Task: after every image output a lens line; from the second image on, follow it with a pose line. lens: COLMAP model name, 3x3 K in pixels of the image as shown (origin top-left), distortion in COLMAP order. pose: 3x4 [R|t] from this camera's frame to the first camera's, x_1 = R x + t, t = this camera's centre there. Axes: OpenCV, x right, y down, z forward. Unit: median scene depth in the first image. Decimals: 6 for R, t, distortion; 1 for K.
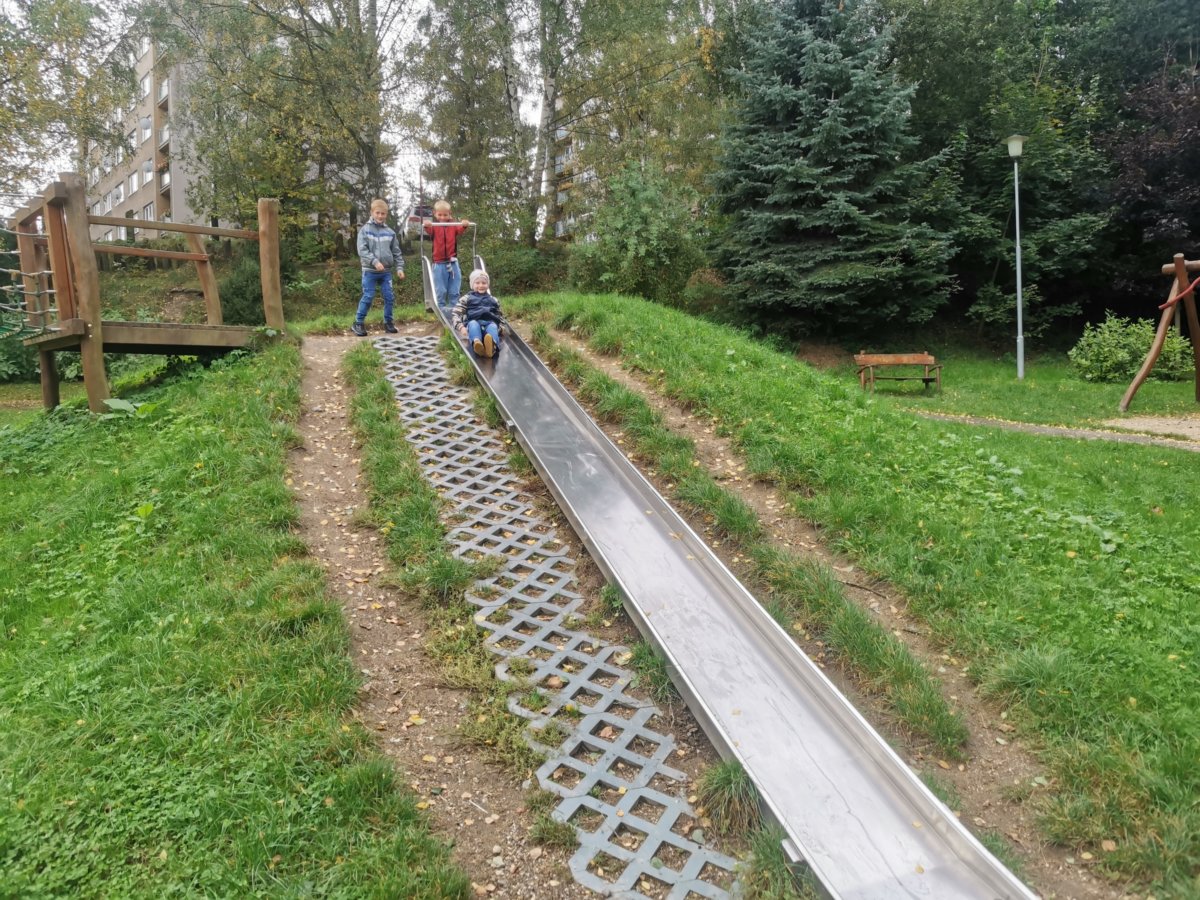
lens RADIAL K [[904.2, 0, 608.1], [0, 904.2, 452.9], [0, 0, 1]] dist [0.004616, -0.062806]
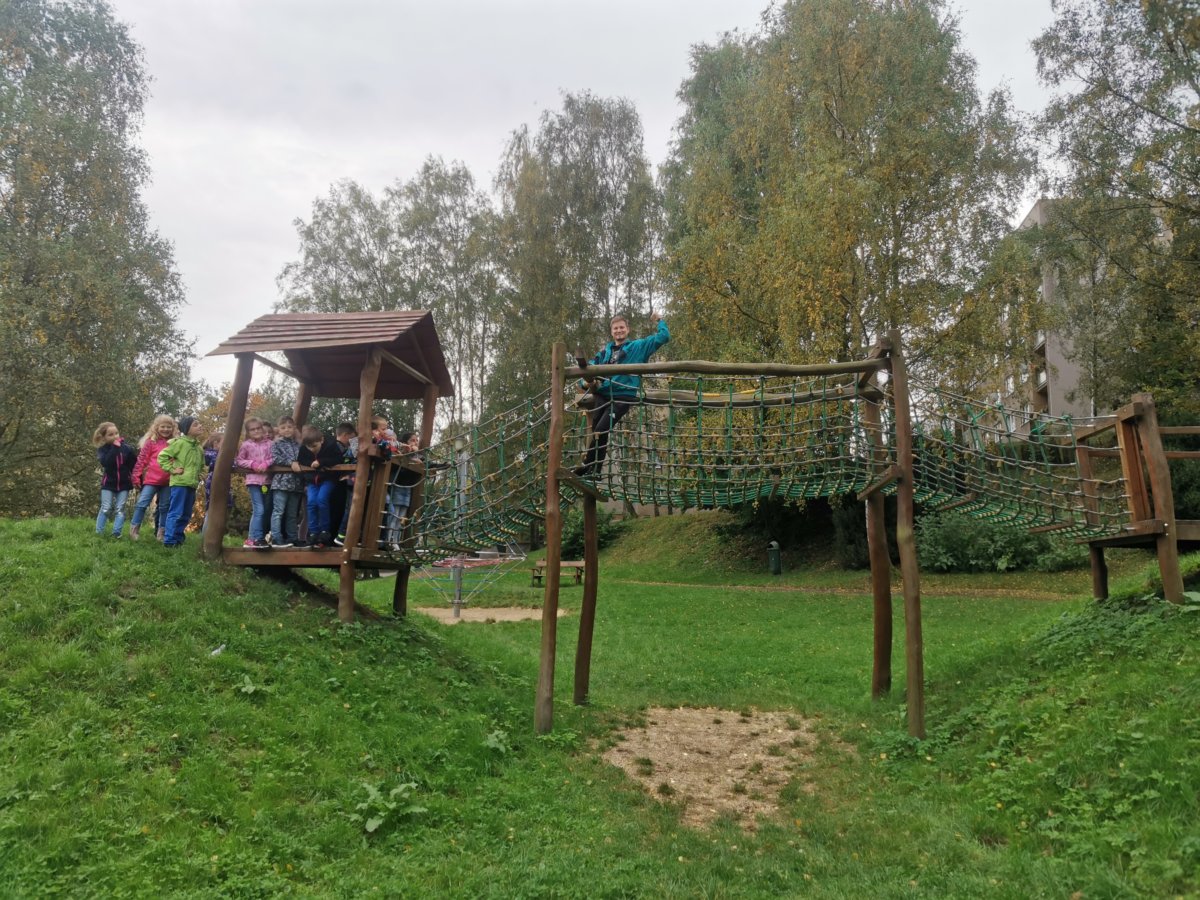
lens RADIAL K [[904.2, 0, 589.9], [0, 904.2, 460.2], [0, 0, 1]] dist [0.004616, -0.062806]
pose [[0.630098, -0.084286, -0.771927, -0.173437], [-0.072415, 0.983381, -0.166485, 0.016592], [0.773131, 0.160801, 0.613523, -0.256901]]
